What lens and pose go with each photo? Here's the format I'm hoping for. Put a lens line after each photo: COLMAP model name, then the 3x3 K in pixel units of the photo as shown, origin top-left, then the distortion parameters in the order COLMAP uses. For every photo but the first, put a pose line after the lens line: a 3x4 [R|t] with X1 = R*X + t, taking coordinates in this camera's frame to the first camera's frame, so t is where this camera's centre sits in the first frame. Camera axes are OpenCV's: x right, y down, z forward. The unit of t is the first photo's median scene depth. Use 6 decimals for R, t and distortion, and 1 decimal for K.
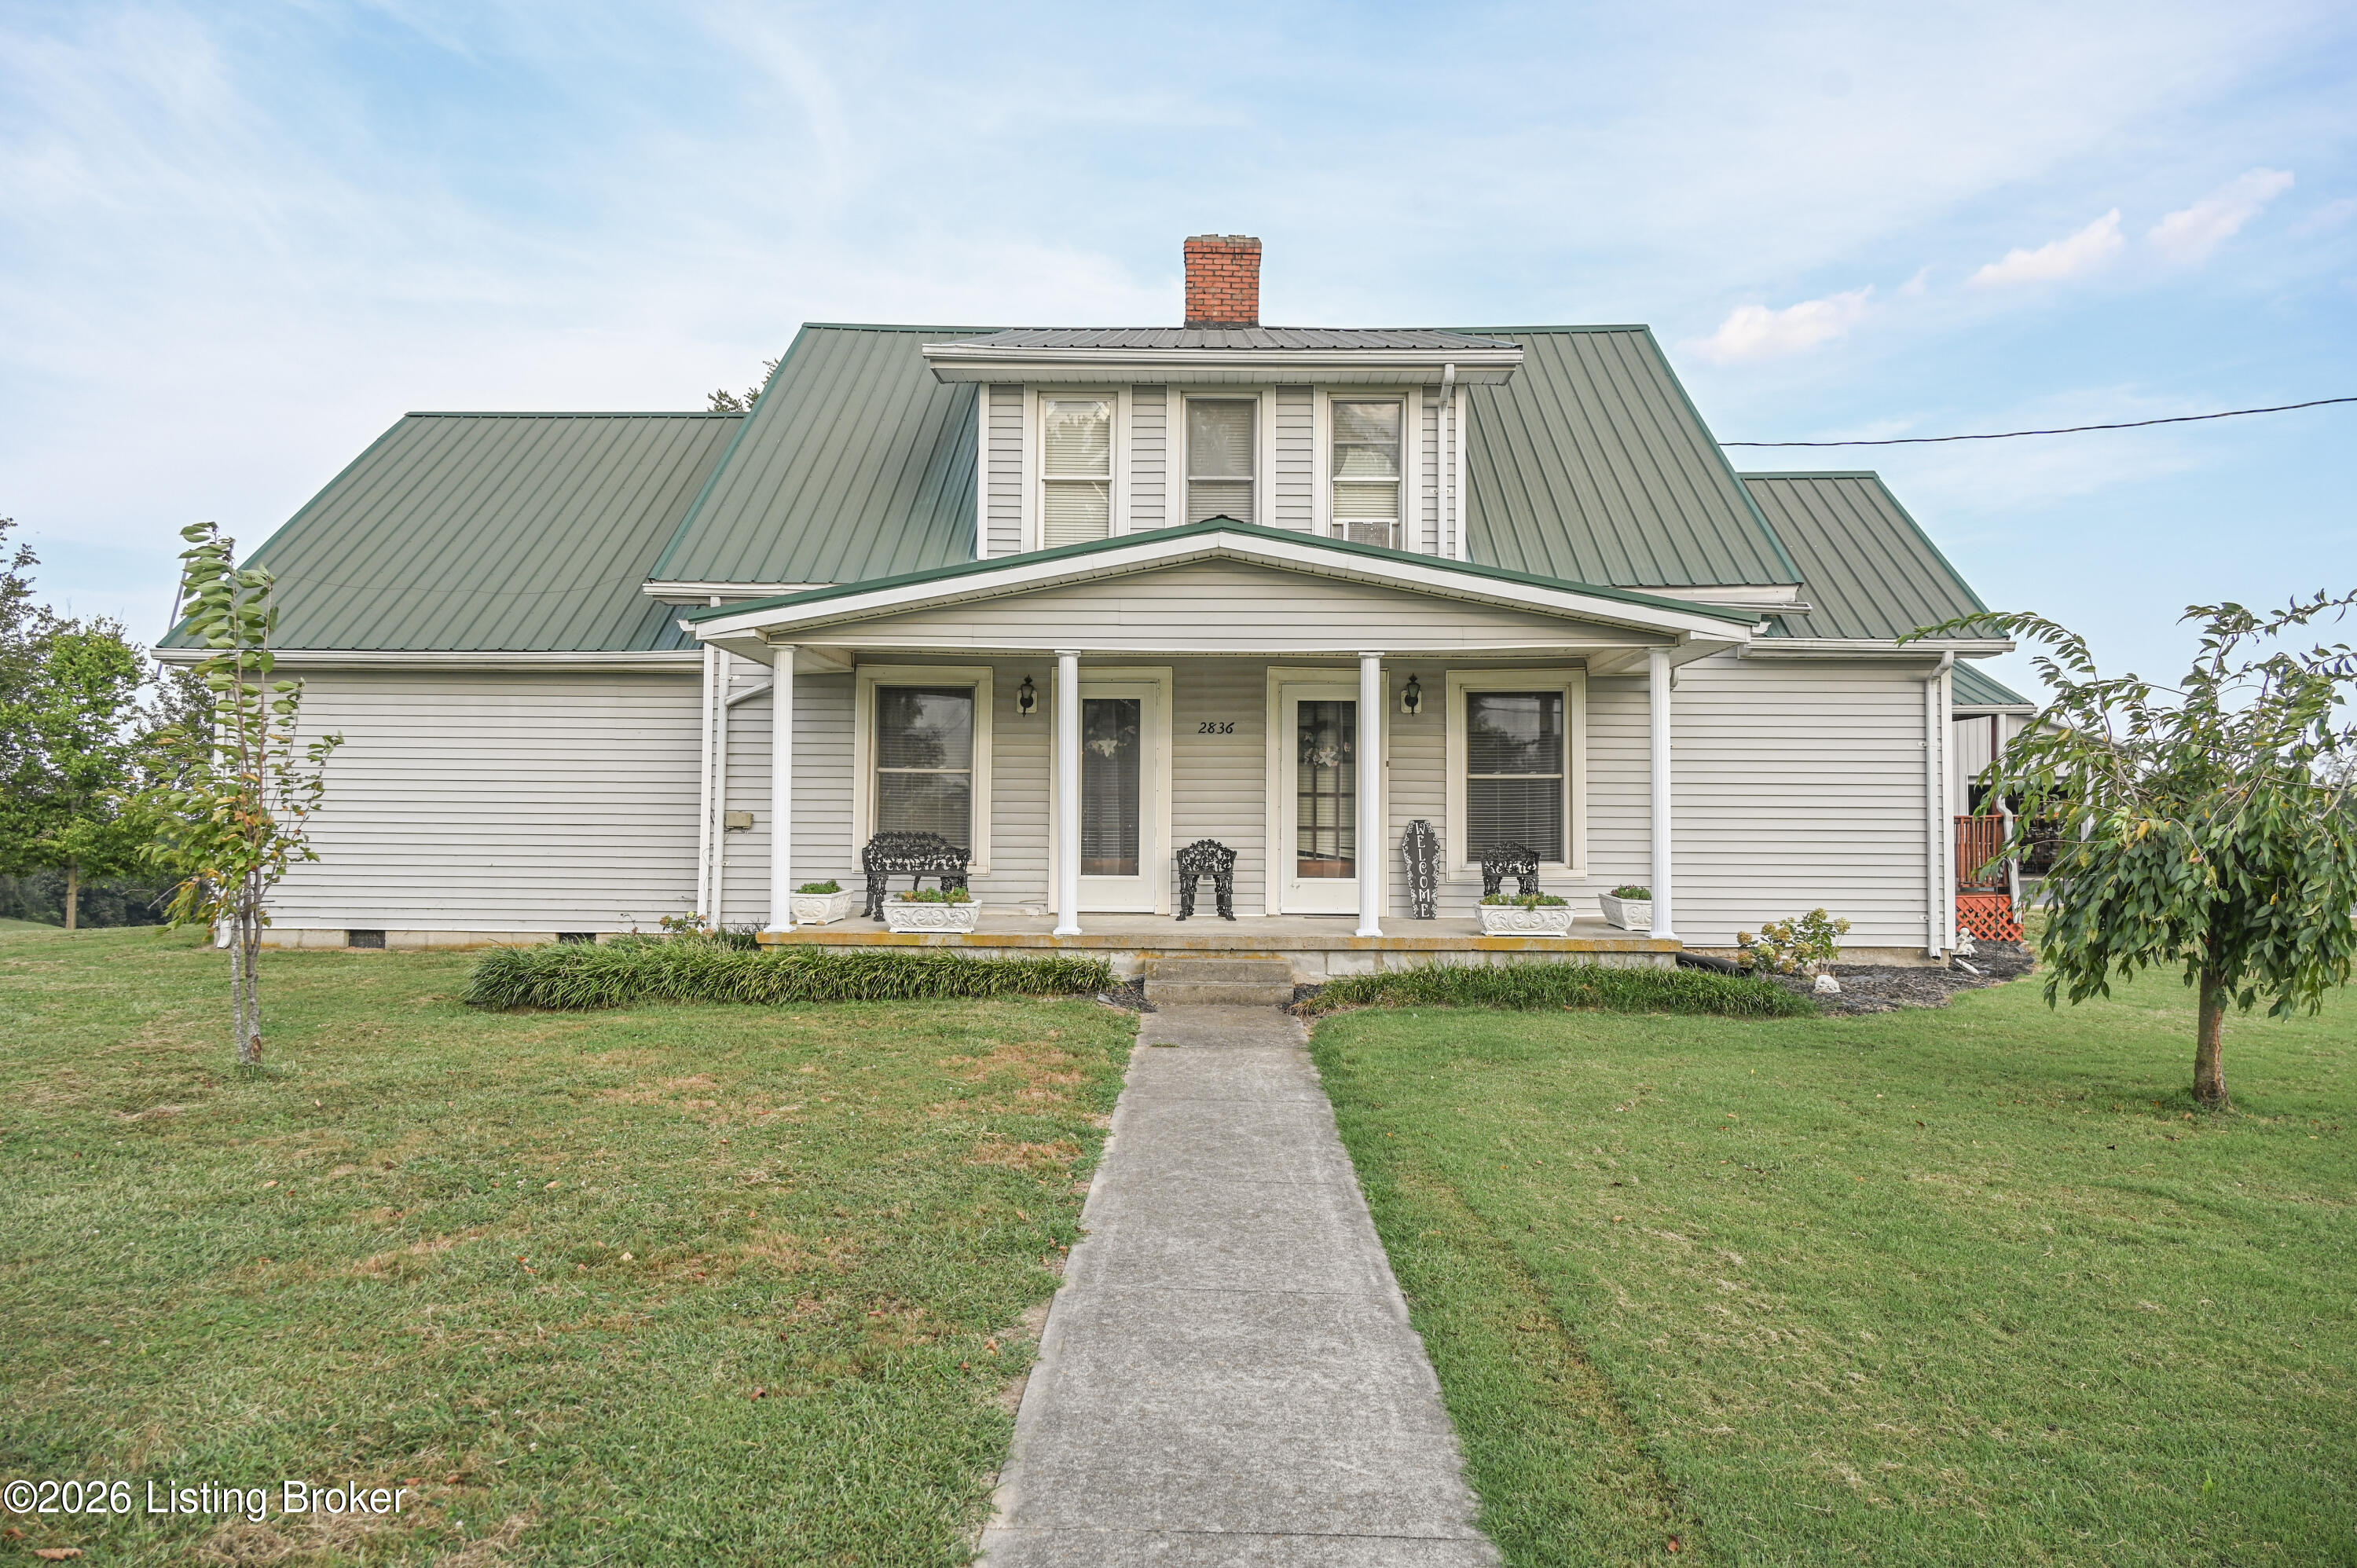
lens RADIAL K [[1579.4, 0, 1182.3], [0, 1579.4, 775.3], [0, 0, 1]] dist [0.008681, 0.007592]
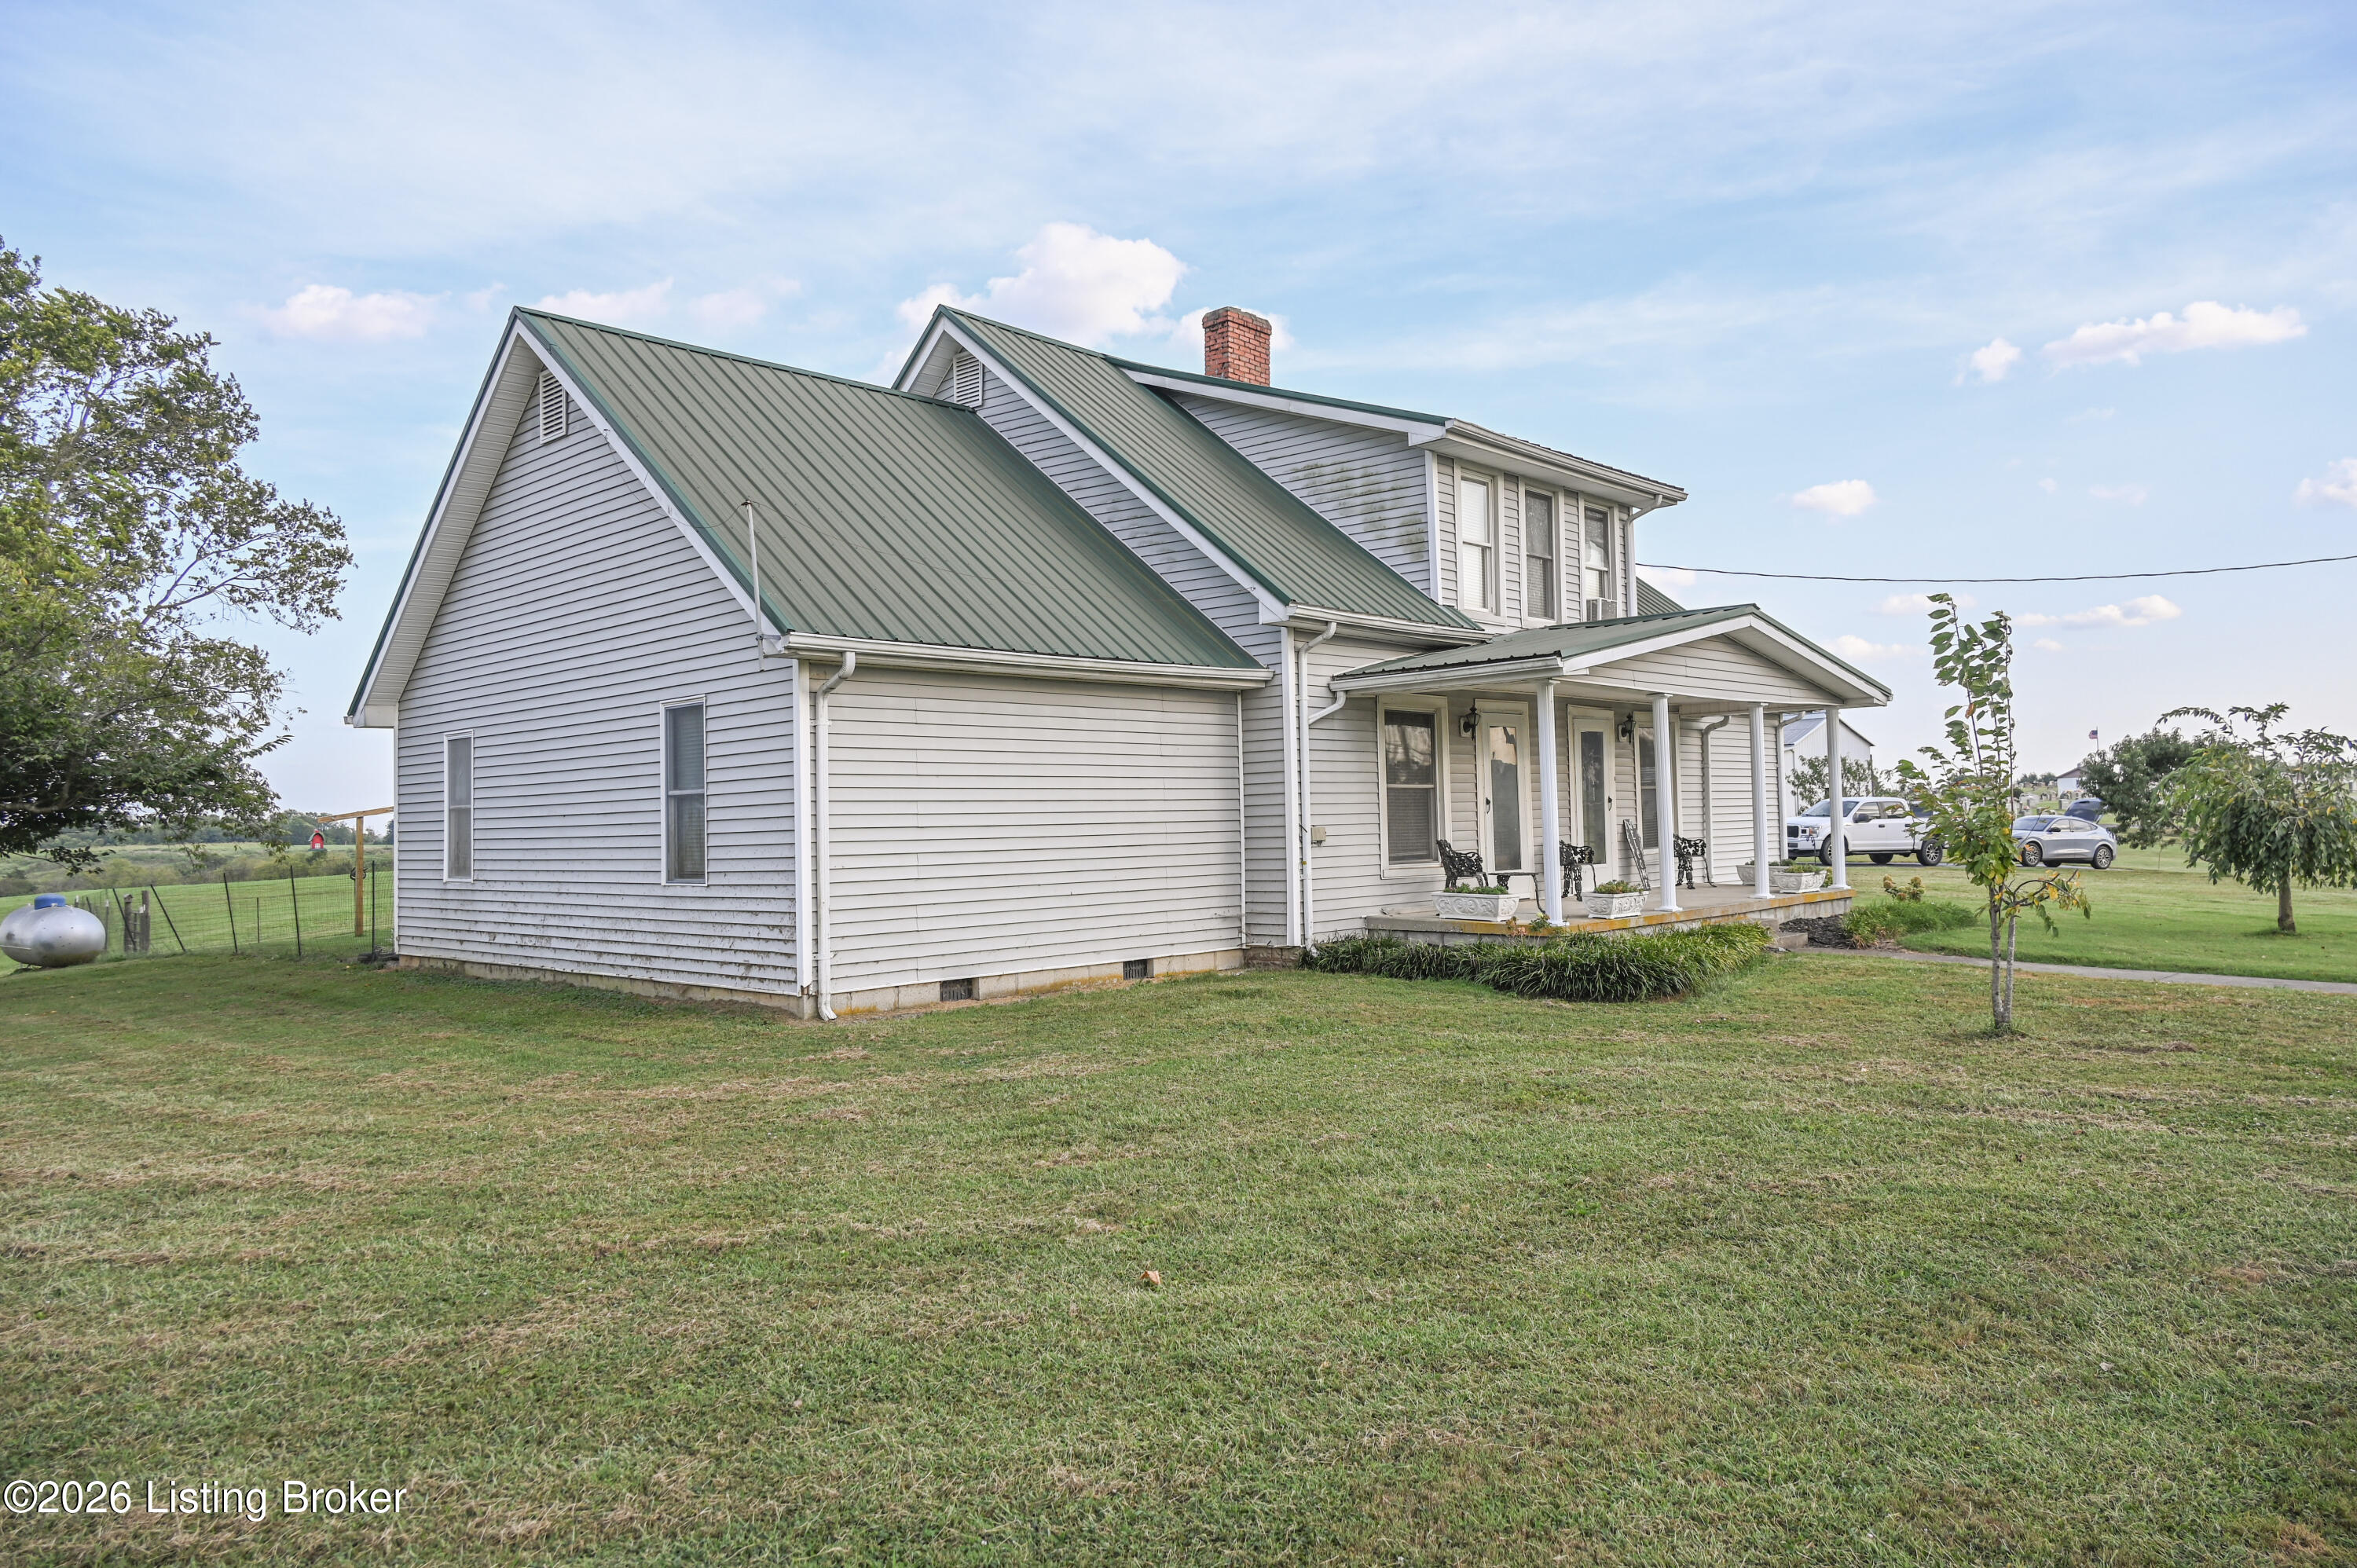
lens RADIAL K [[1579.4, 0, 1173.6], [0, 1579.4, 793.3], [0, 0, 1]] dist [0.008681, 0.007592]
pose [[0.657609, -0.011390, 0.753273, -1.131927], [0.003564, 0.999922, 0.012008, -0.011873], [-0.753351, -0.005212, 0.657598, 0.380410]]
